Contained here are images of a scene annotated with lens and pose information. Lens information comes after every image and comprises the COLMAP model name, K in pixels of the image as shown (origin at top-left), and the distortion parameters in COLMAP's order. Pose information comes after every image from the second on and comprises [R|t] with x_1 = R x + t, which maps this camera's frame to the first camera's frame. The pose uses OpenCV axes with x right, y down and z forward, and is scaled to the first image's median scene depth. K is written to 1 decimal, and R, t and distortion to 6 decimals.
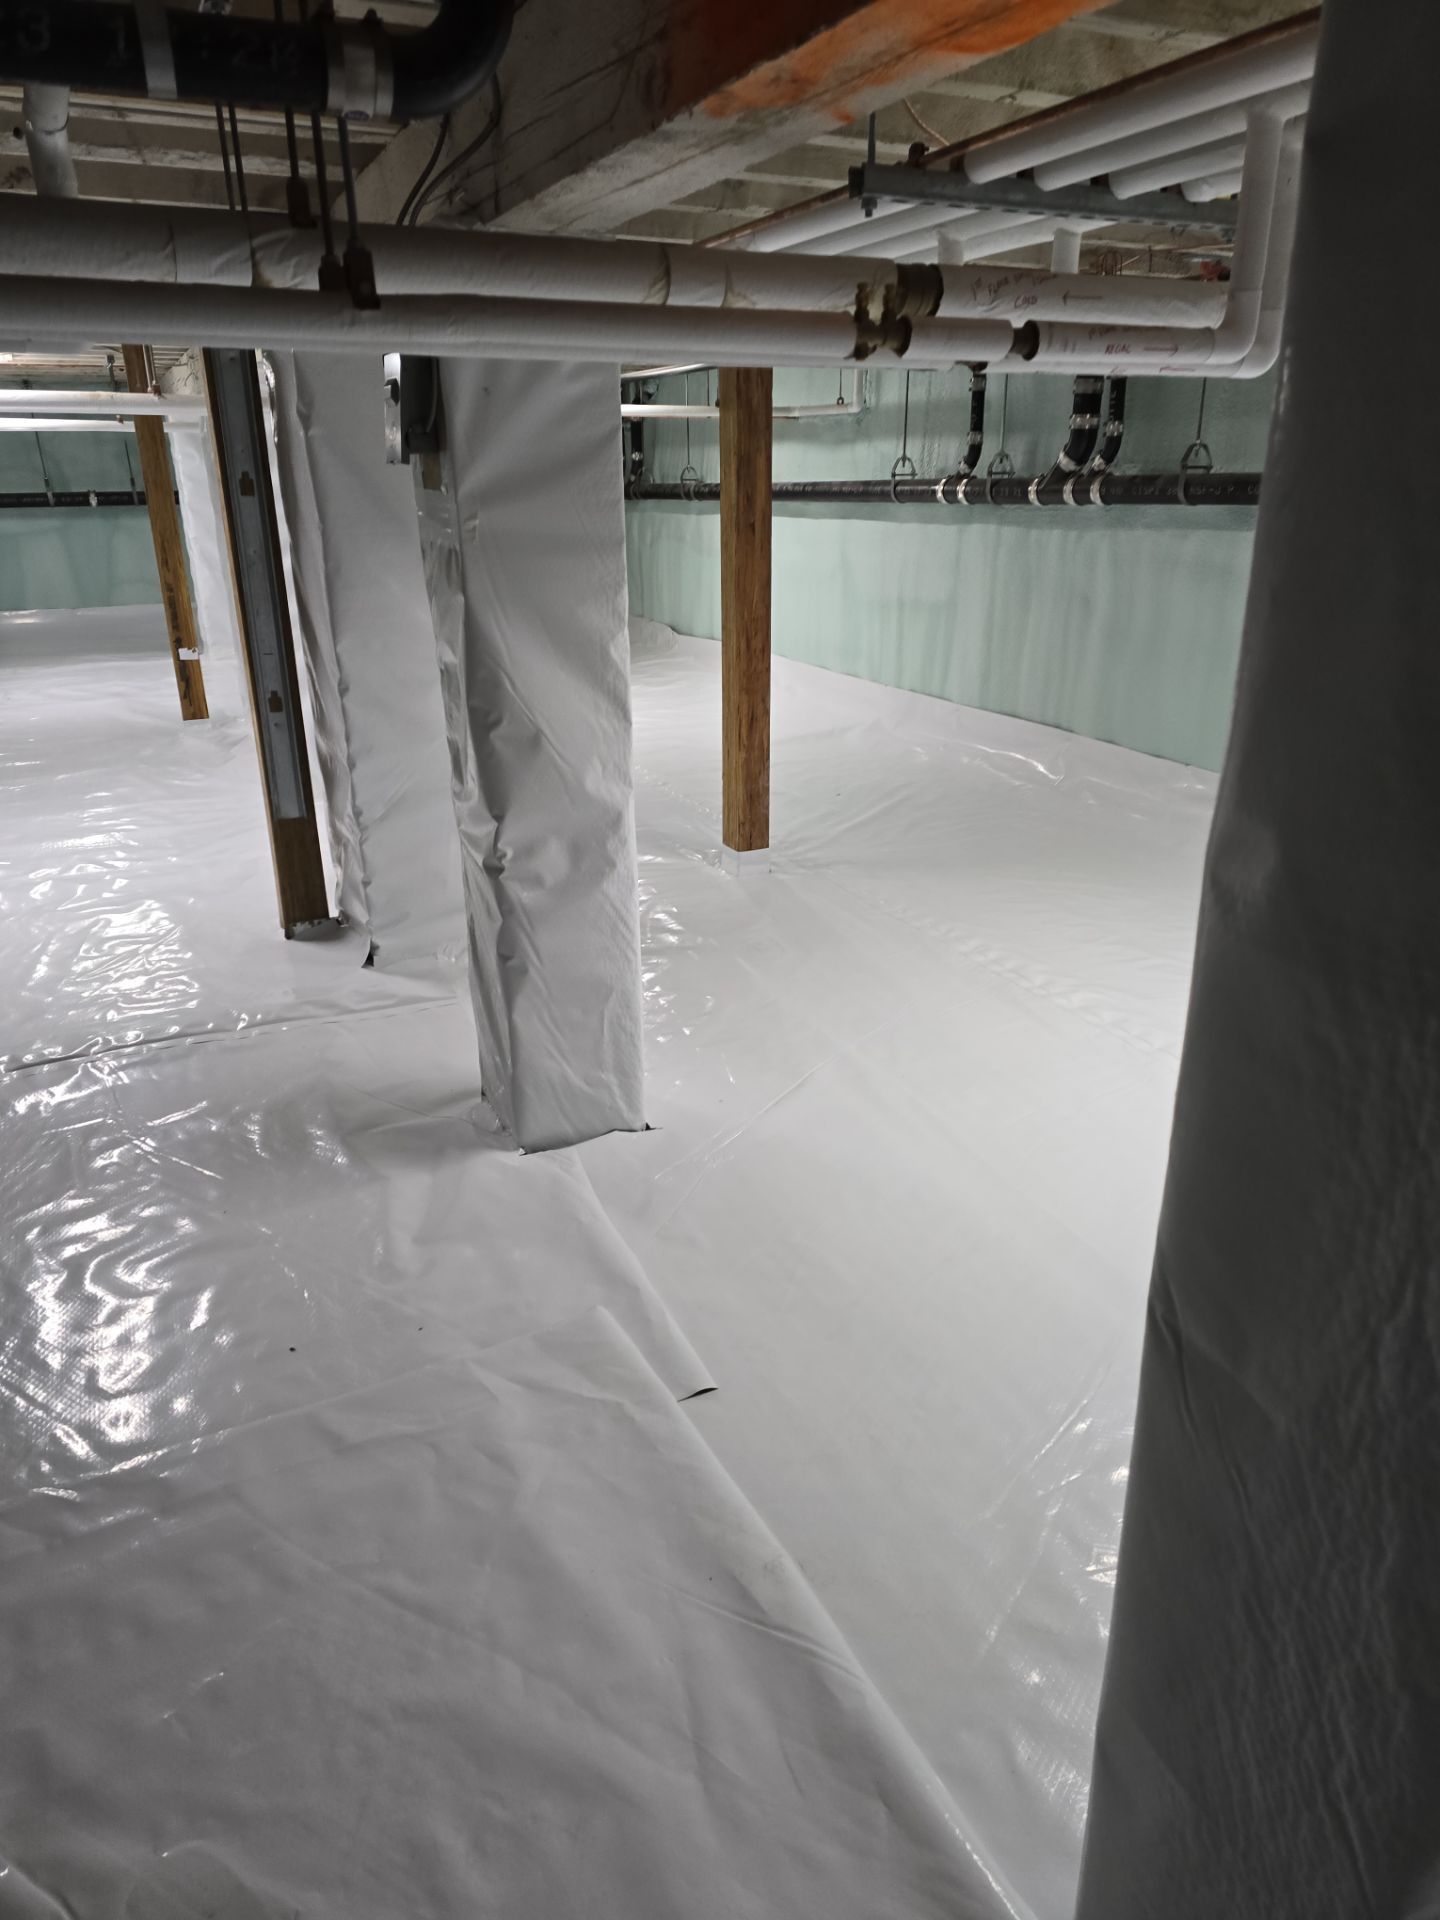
lens RADIAL K [[1284.8, 0, 715.9], [0, 1284.8, 968.4], [0, 0, 1]] dist [0.073011, -0.073543]
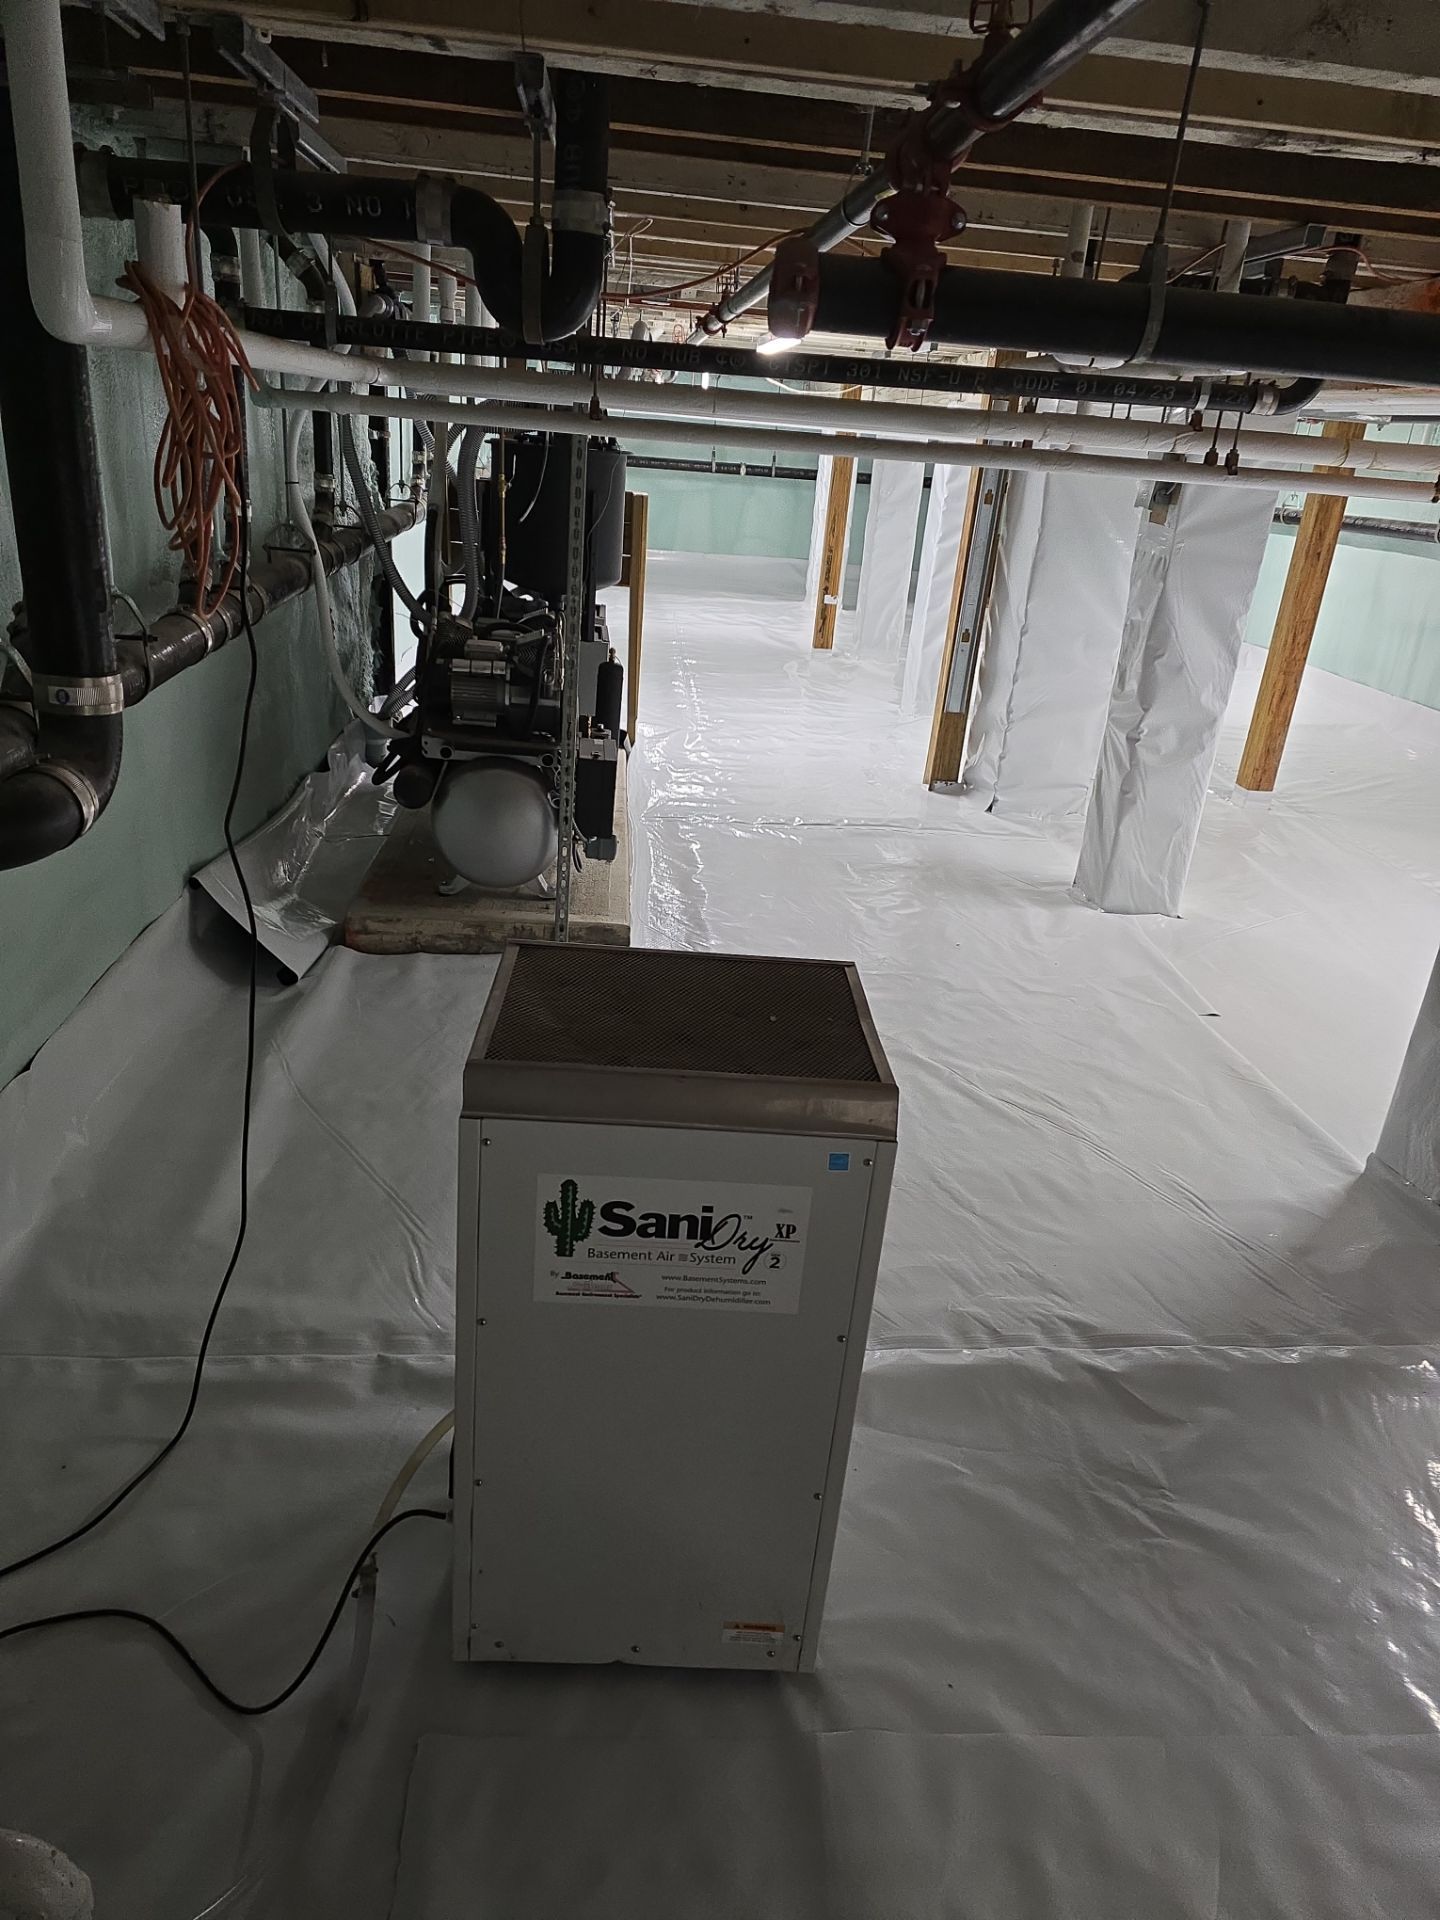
lens RADIAL K [[1284.8, 0, 715.9], [0, 1284.8, 968.4], [0, 0, 1]] dist [0.073011, -0.073543]
pose [[0.933617, 0.208322, -0.291482, -0.082795], [-0.204035, 0.977911, 0.045389, 0.177765], [0.294499, 0.017097, 0.955499, -0.573644]]
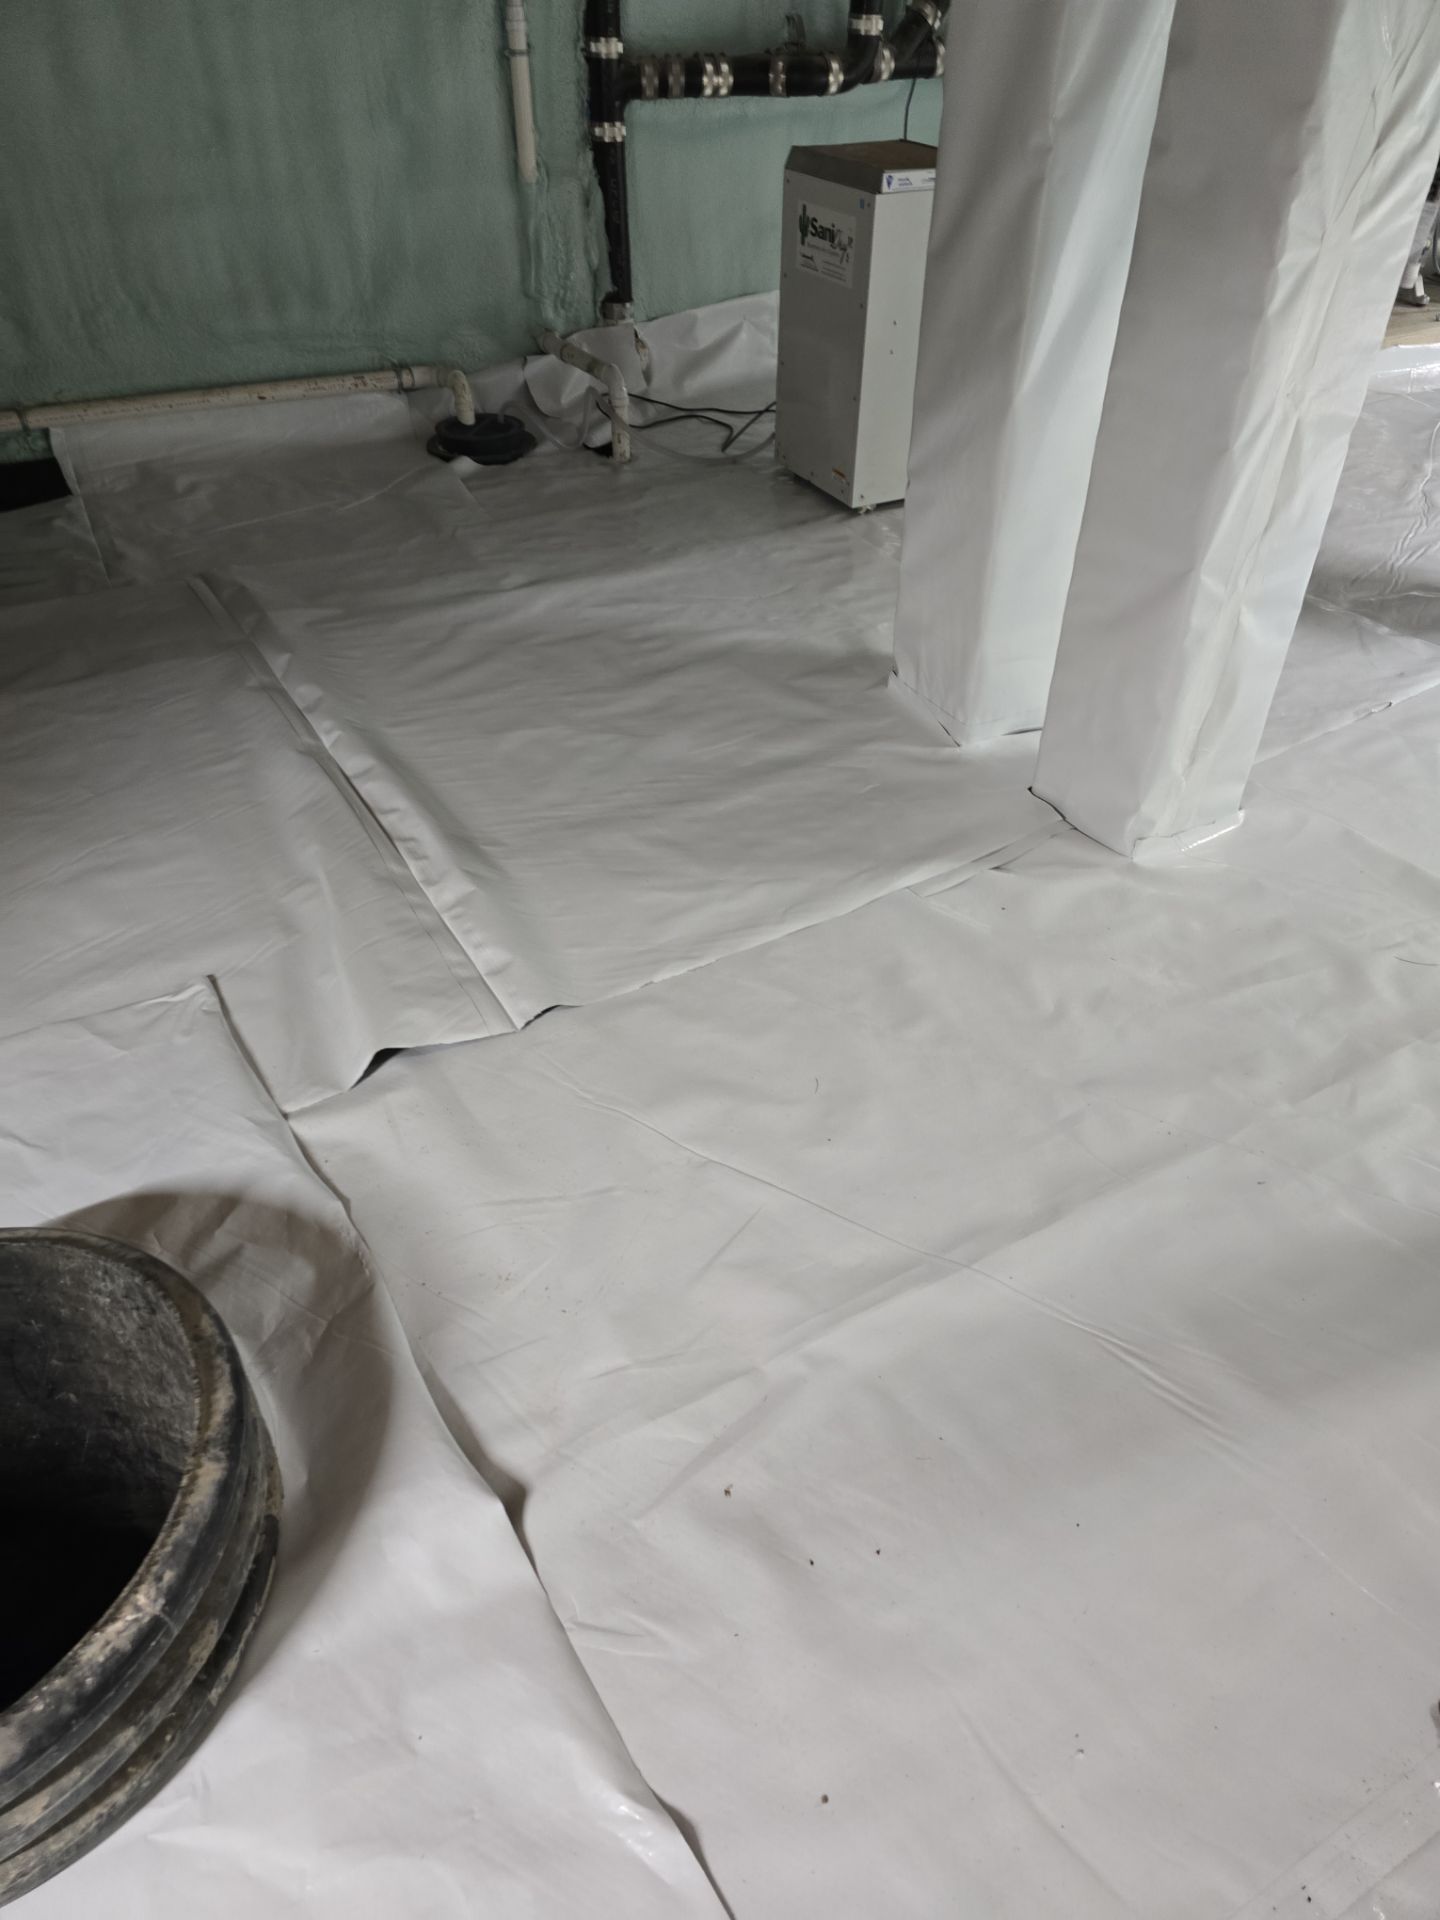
lens RADIAL K [[1284.8, 0, 715.9], [0, 1284.8, 968.4], [0, 0, 1]] dist [0.073011, -0.073543]
pose [[0.106770, 0.633705, -0.766171, 0.879444], [-0.364822, 0.741799, 0.562707, 0.161975], [0.924935, 0.219436, 0.310392, -0.467654]]
